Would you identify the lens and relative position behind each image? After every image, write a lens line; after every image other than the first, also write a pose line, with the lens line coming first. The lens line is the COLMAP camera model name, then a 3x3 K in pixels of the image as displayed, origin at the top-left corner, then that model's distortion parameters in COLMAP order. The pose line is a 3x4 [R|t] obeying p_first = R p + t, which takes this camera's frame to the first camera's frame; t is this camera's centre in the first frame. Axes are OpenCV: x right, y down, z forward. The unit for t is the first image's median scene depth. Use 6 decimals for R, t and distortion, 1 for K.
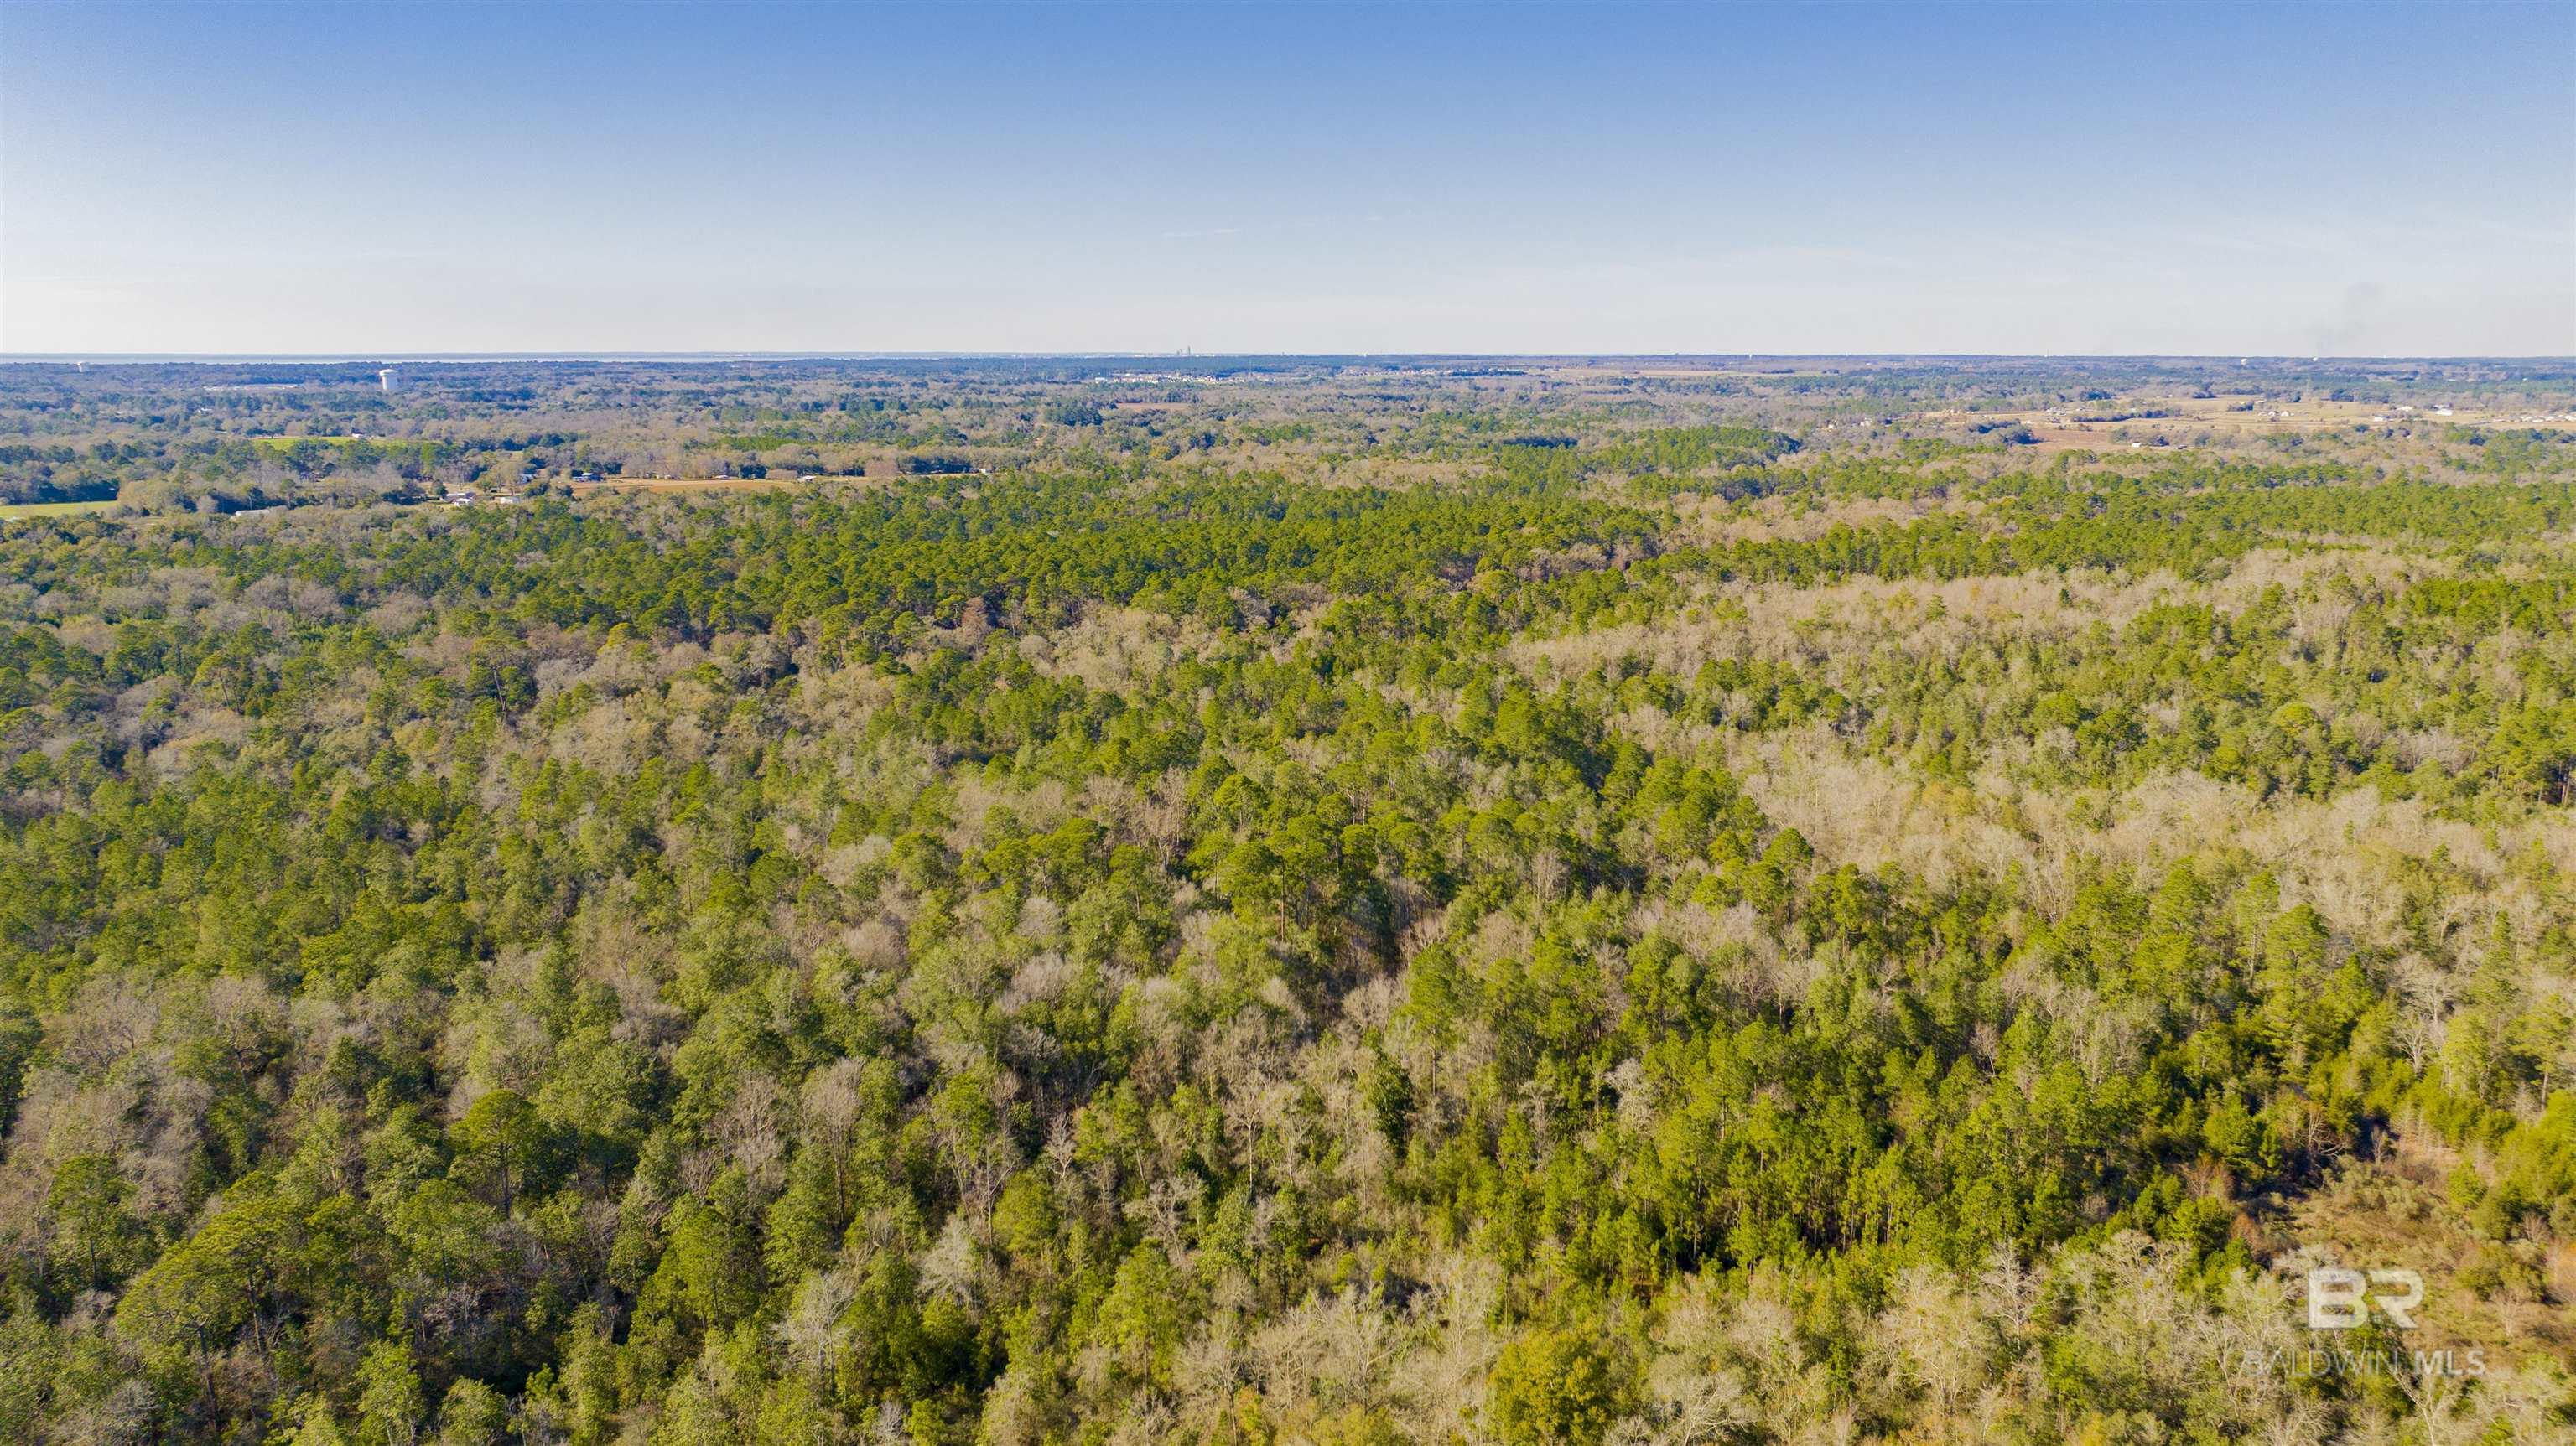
lens RADIAL K [[1831.6, 0, 1300.9], [0, 1831.6, 706.4], [0, 0, 1]] dist [-0.008946, -0.026514]
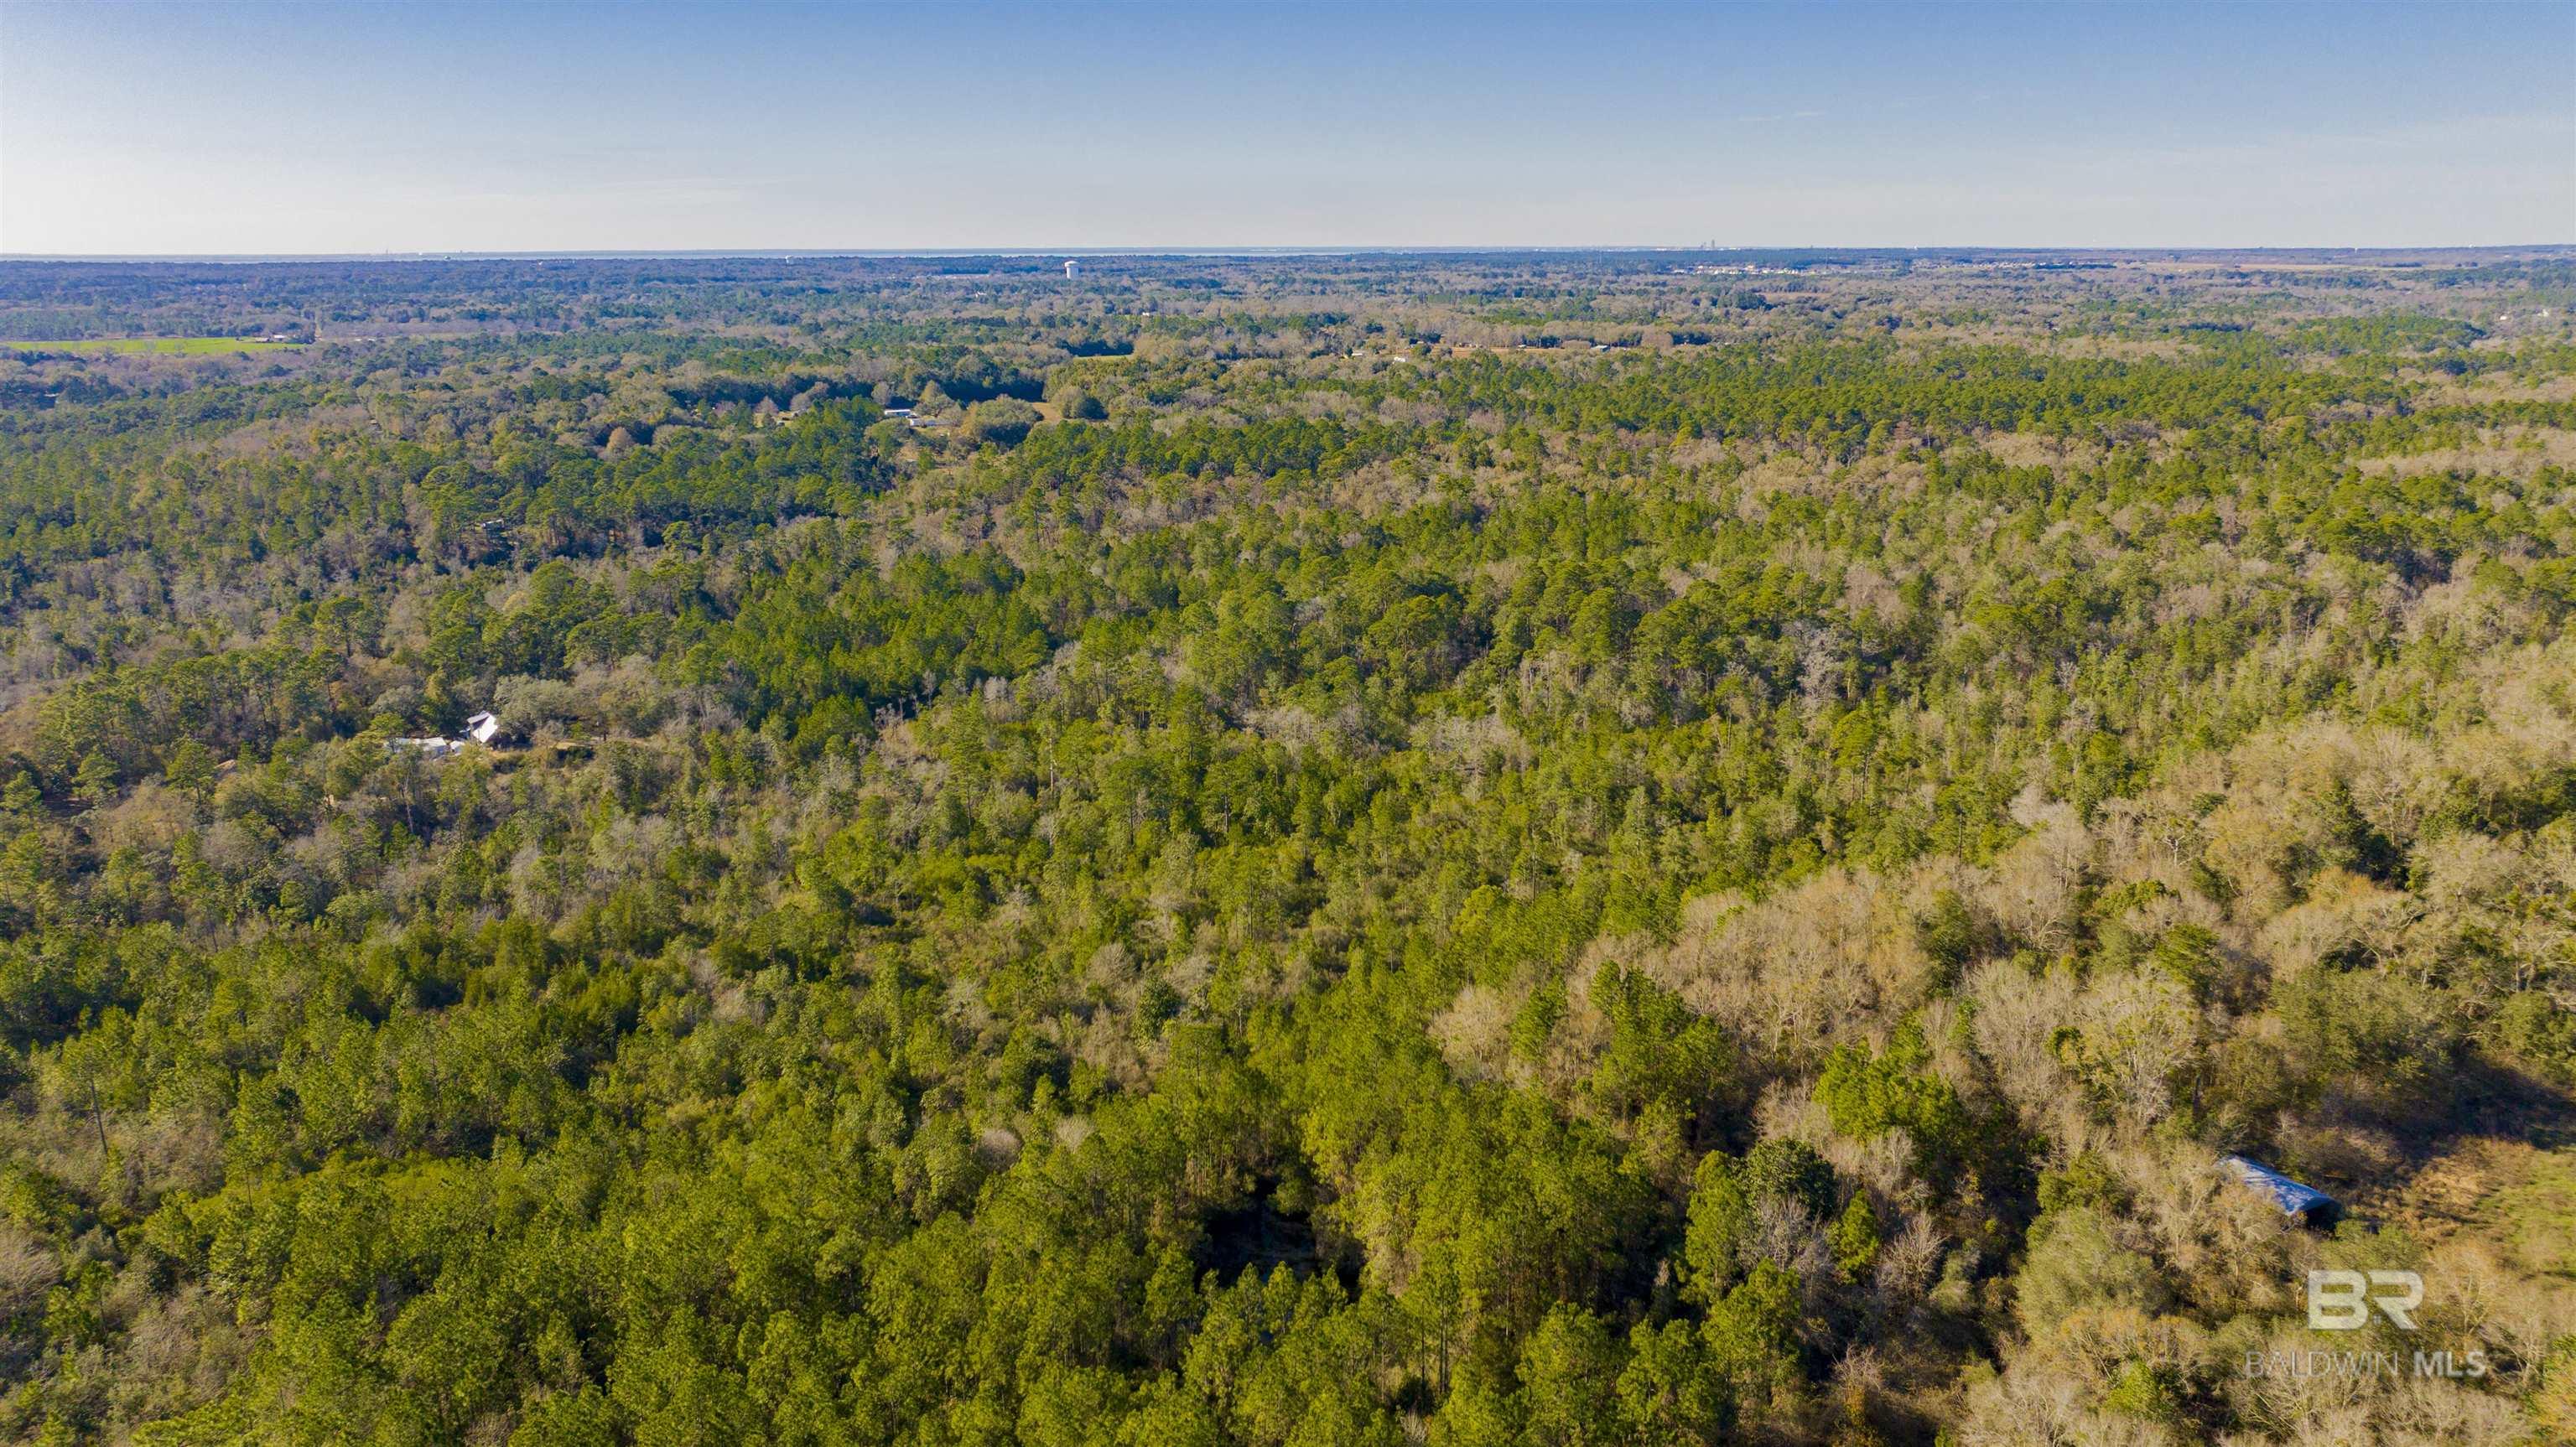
lens RADIAL K [[1867.8, 0, 1266.9], [0, 1867.8, 635.1], [0, 0, 1]] dist [-0.049875, 0.056844]
pose [[0.962382, 0.050943, -0.266882, -0.214644], [-0.046989, 0.998671, 0.021184, 0.078580], [0.267607, -0.007846, 0.963496, -0.396188]]
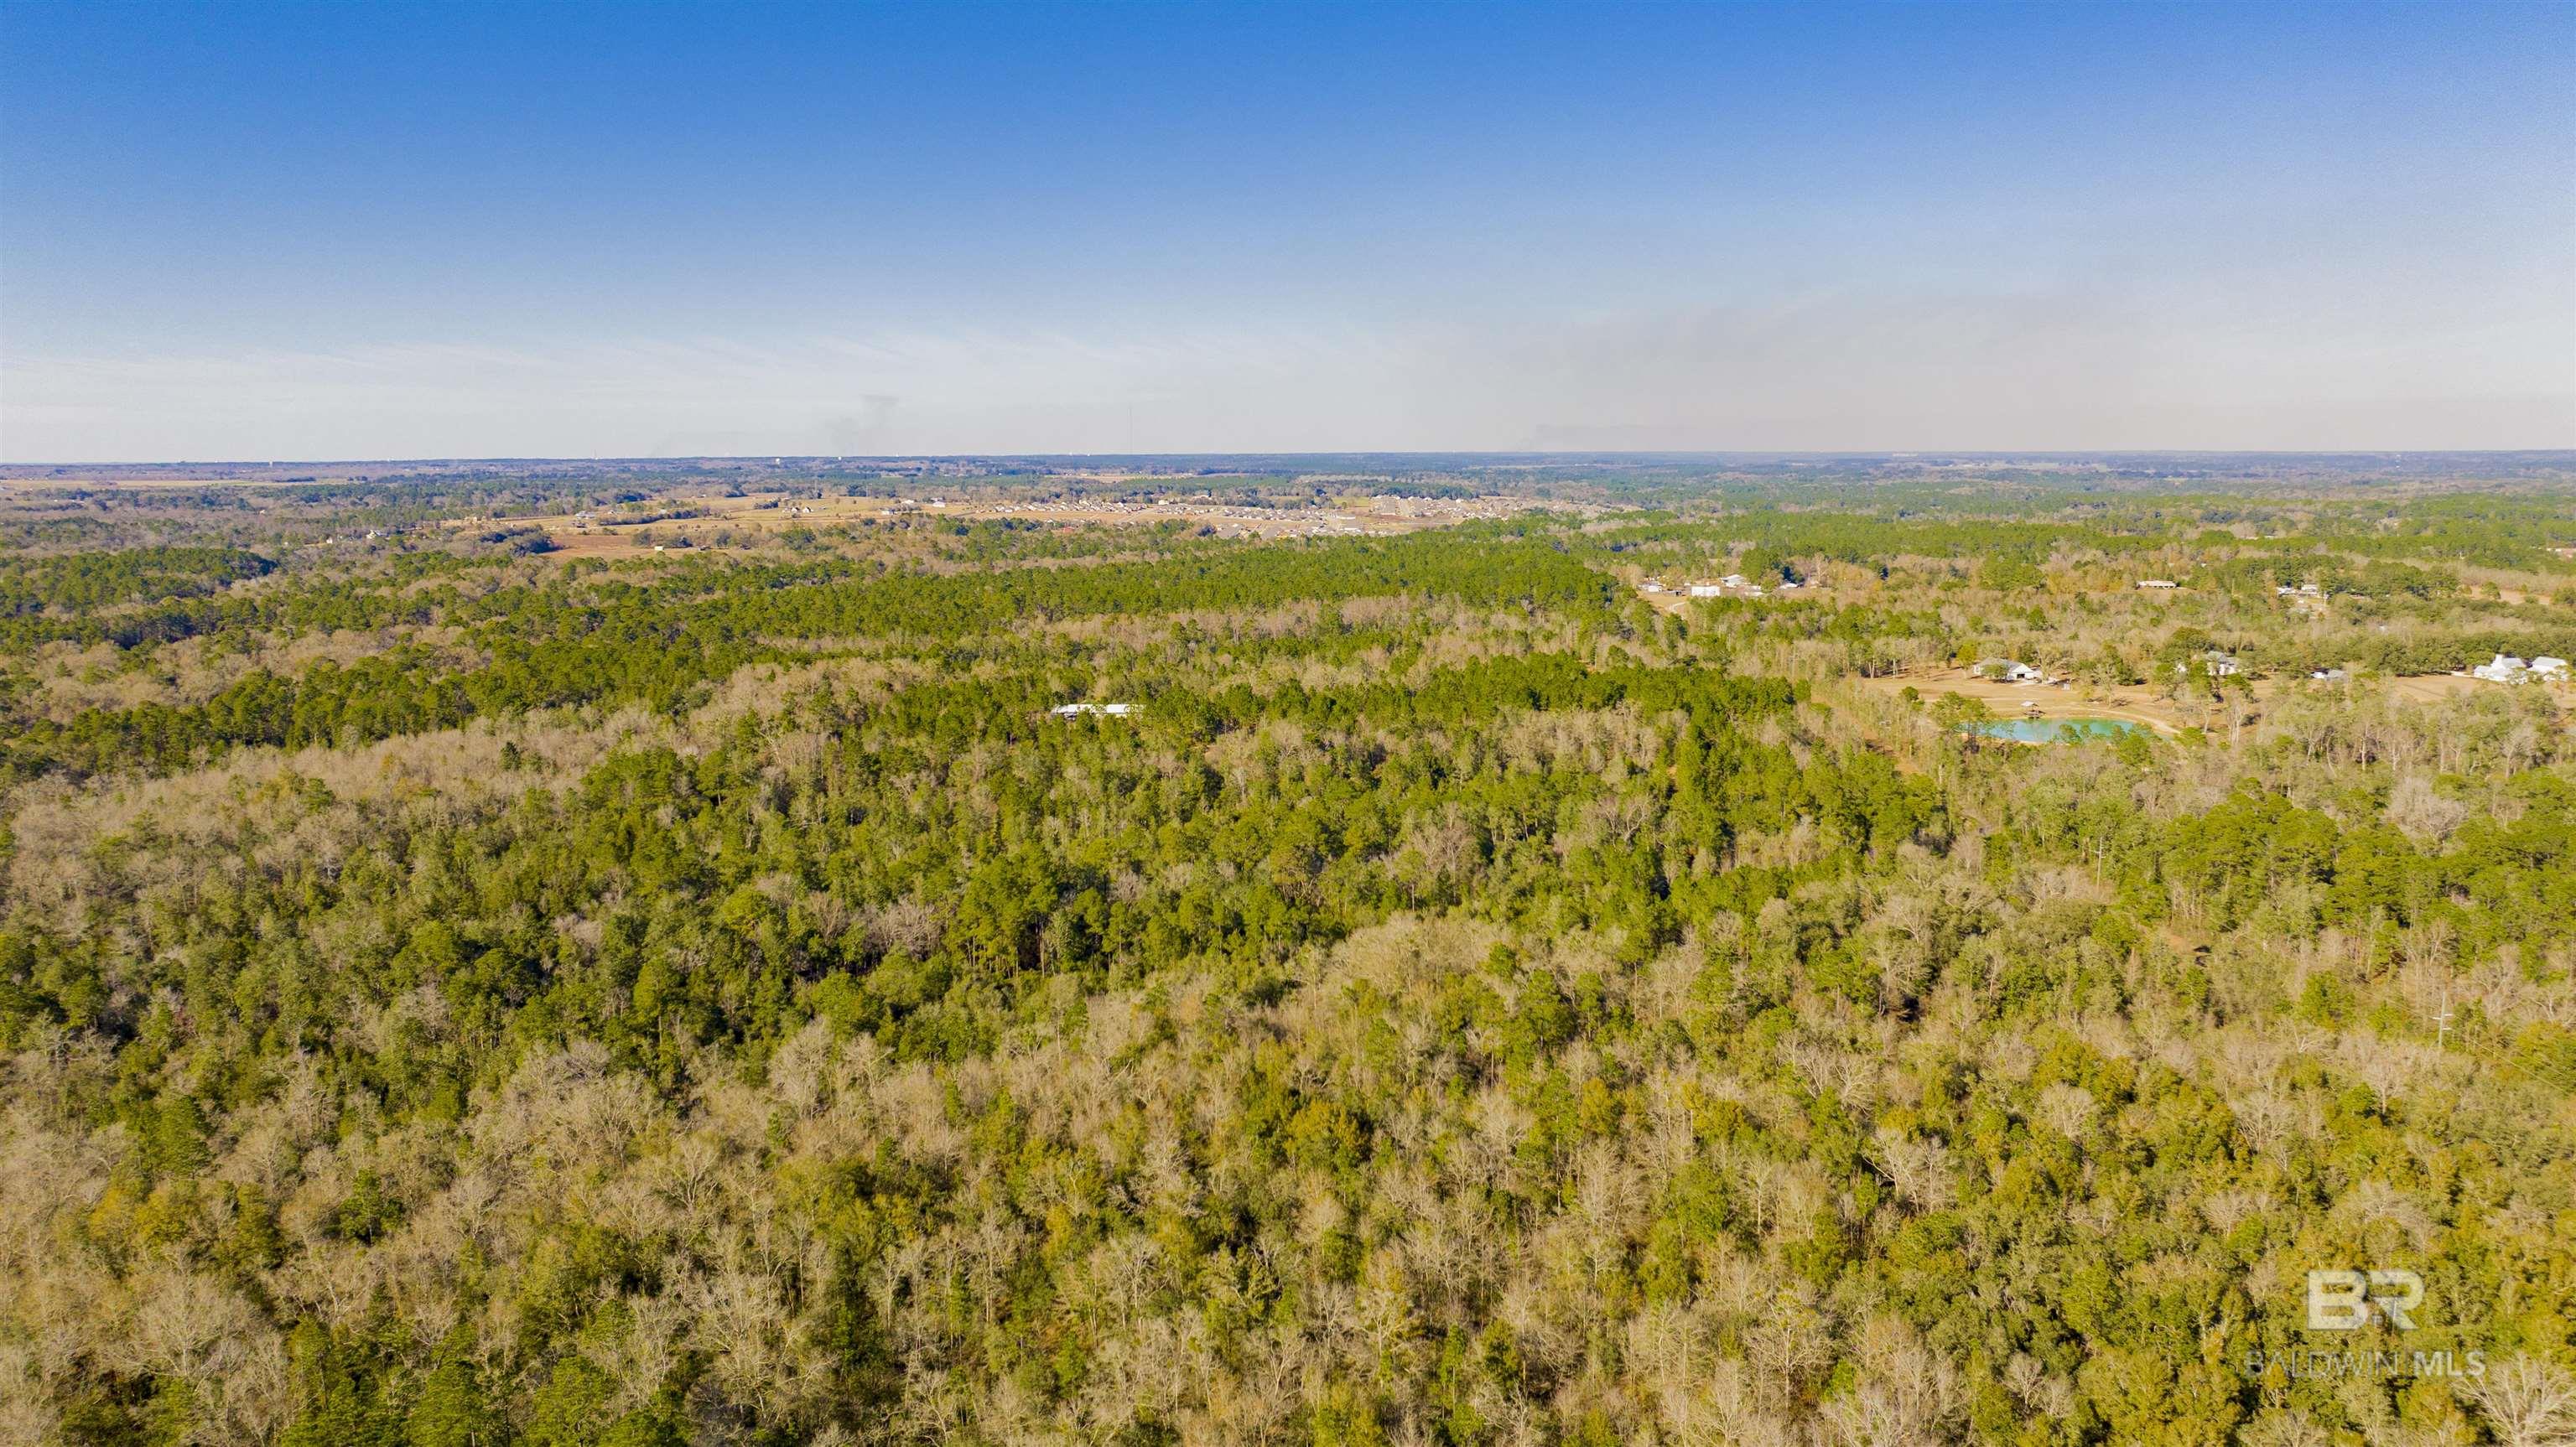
lens RADIAL K [[1805.8, 0, 1294.1], [0, 1805.8, 720.9], [0, 0, 1]] dist [-0.012581, -0.004137]
pose [[0.737596, -0.105018, 0.667026, 0.124834], [0.135051, 0.990816, 0.006657, -0.028154], [-0.661600, 0.085172, 0.745004, 0.153242]]
